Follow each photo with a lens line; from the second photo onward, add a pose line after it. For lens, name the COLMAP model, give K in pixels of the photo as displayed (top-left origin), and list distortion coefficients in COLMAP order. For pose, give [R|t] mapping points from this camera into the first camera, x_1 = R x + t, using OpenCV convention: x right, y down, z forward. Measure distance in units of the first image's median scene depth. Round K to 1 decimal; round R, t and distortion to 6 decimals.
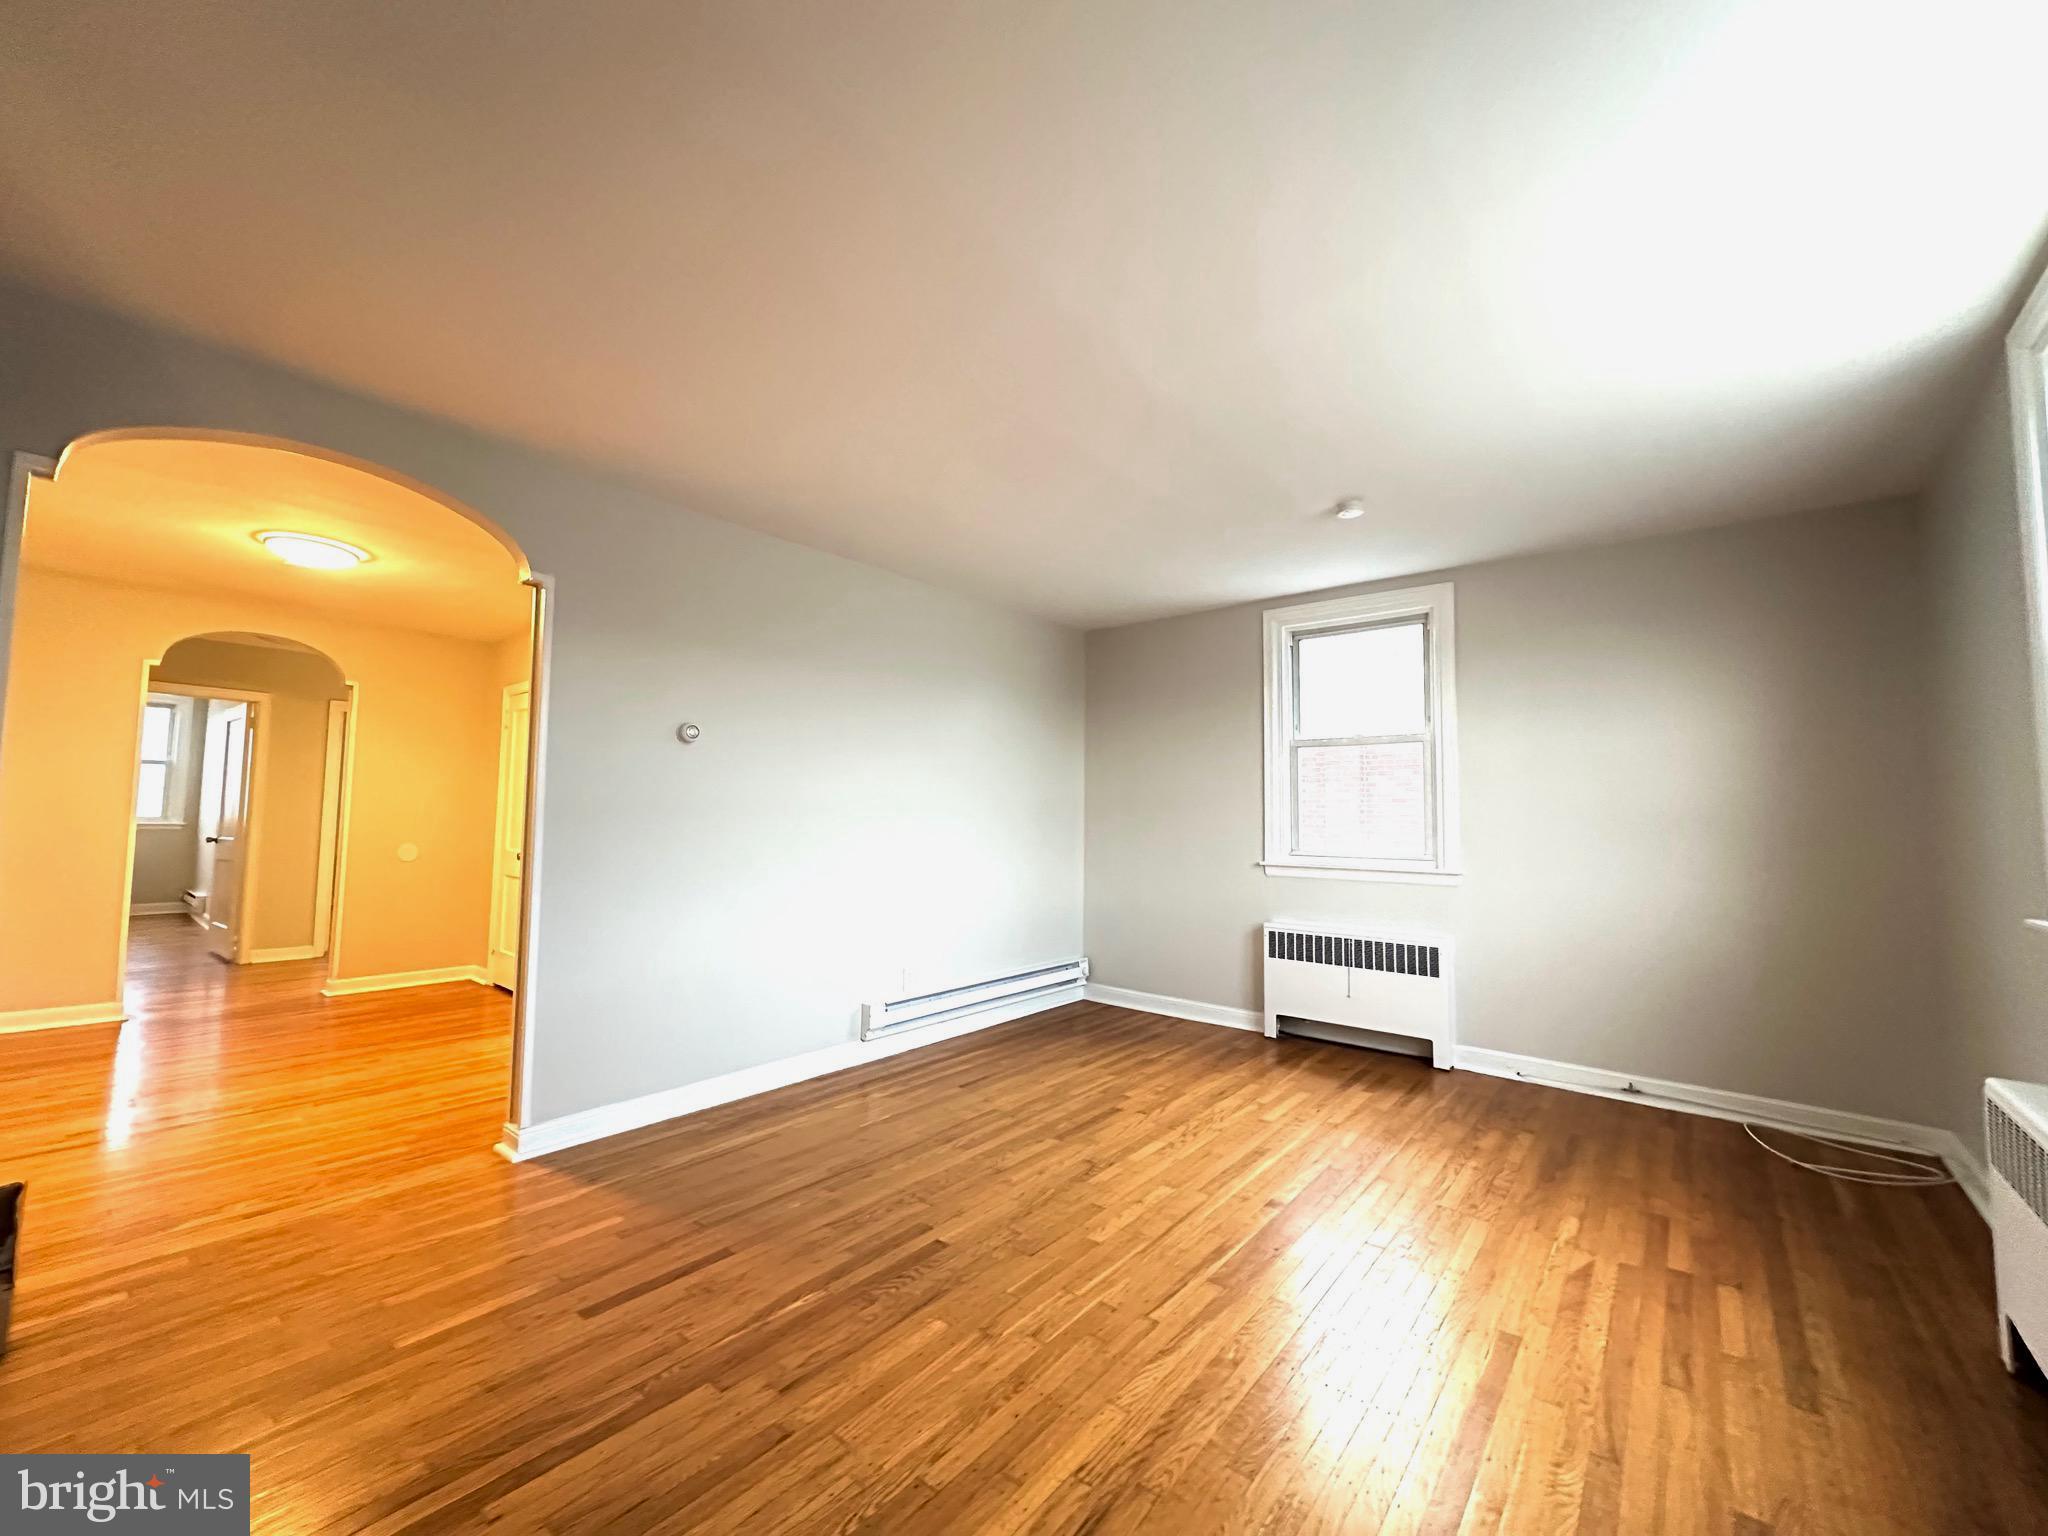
lens RADIAL K [[818.1, 0, 1024.0], [0, 818.1, 768.0], [0, 0, 1]] dist [-0.001691, -0.000310]
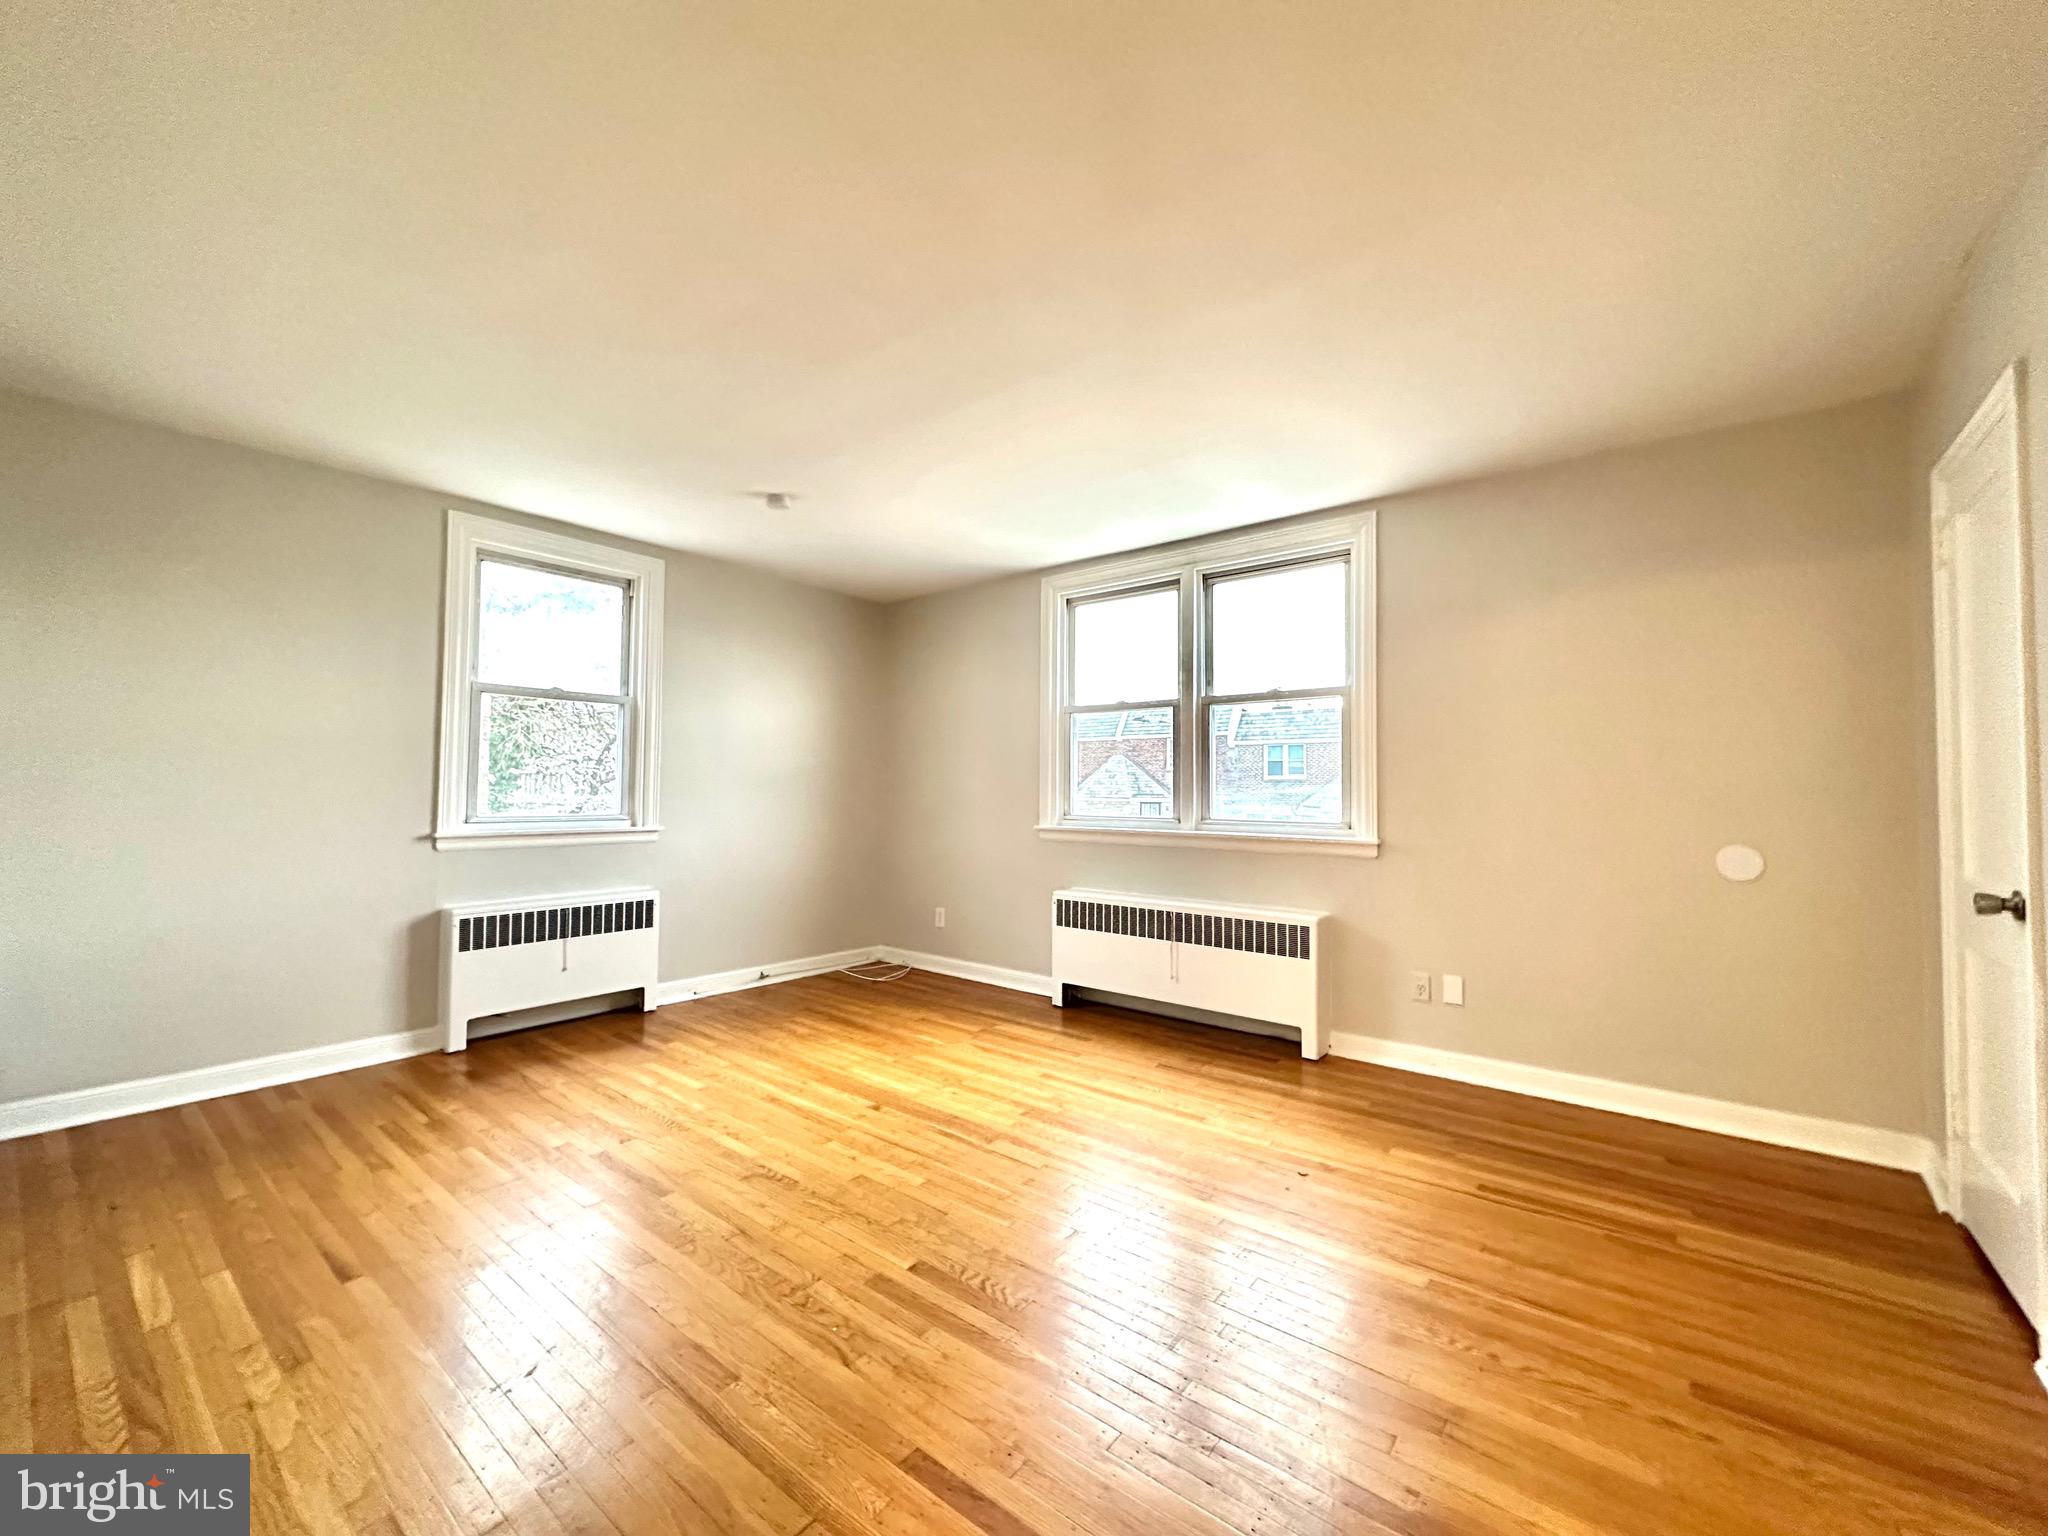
lens RADIAL K [[818.1, 0, 1024.0], [0, 818.1, 768.0], [0, 0, 1]] dist [-0.001691, -0.000310]
pose [[-0.015644, 0.012647, 0.999798, -0.728435], [-0.071398, 0.997353, -0.013733, 0.035132], [-0.997325, -0.071599, -0.014699, 0.683915]]
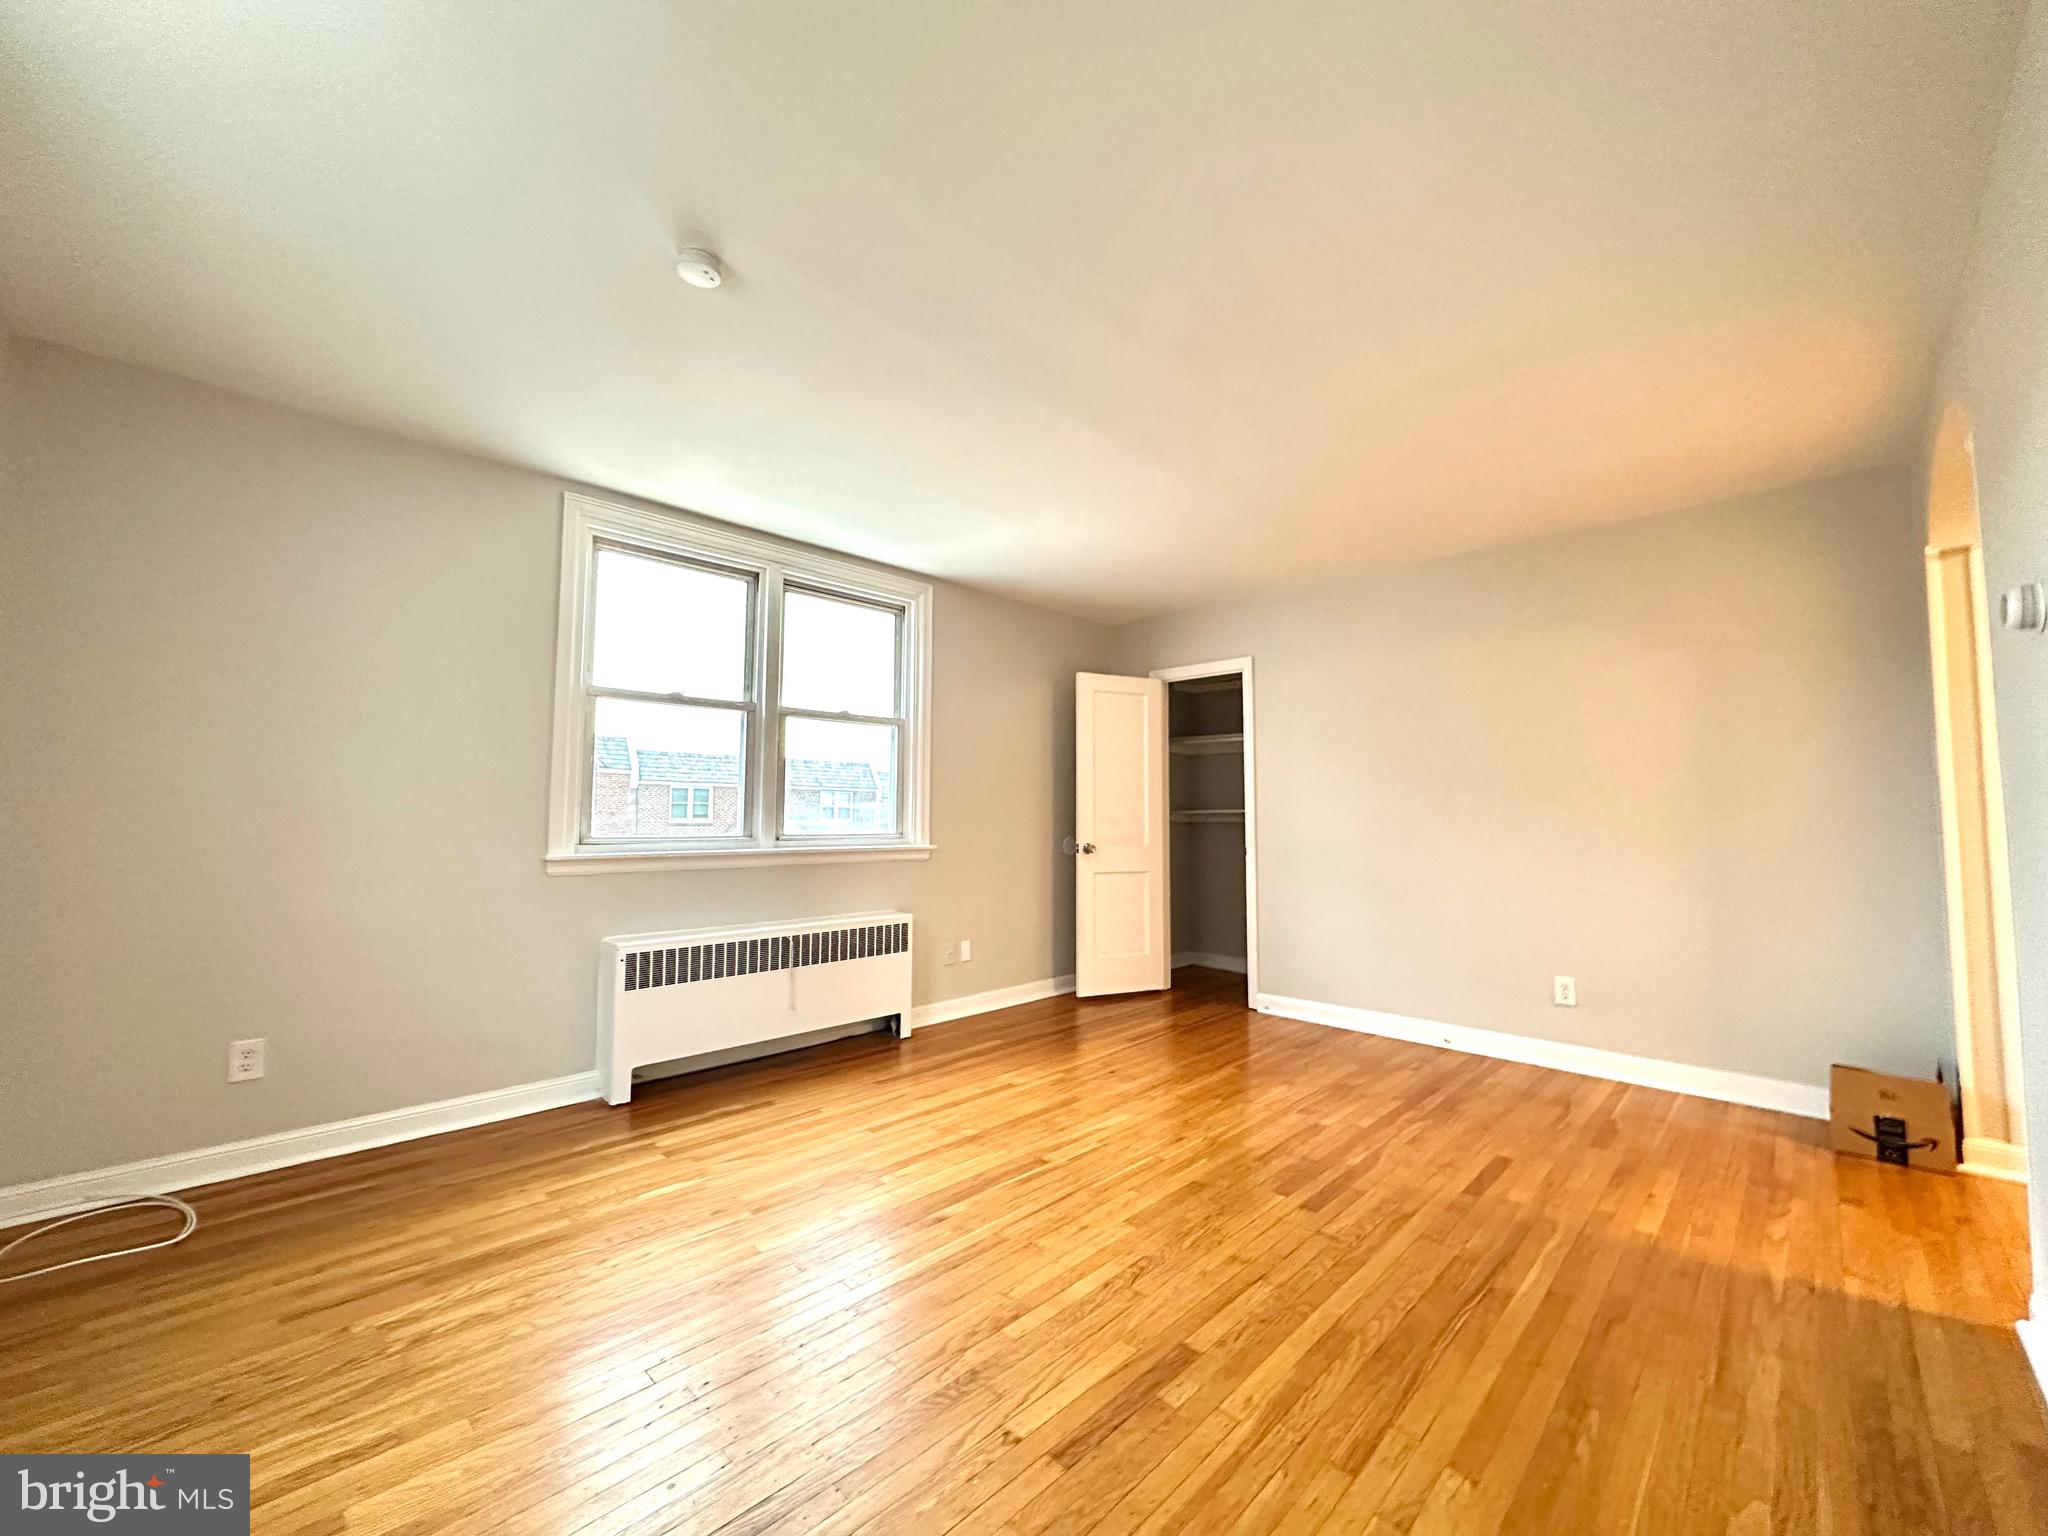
lens RADIAL K [[818.1, 0, 1024.0], [0, 818.1, 768.0], [0, 0, 1]] dist [-0.001691, -0.000310]
pose [[-0.996295, -0.013640, 0.084916, 0.112411], [-0.024082, 0.992091, -0.123188, 0.121275], [-0.082564, -0.124777, -0.988744, 1.586206]]
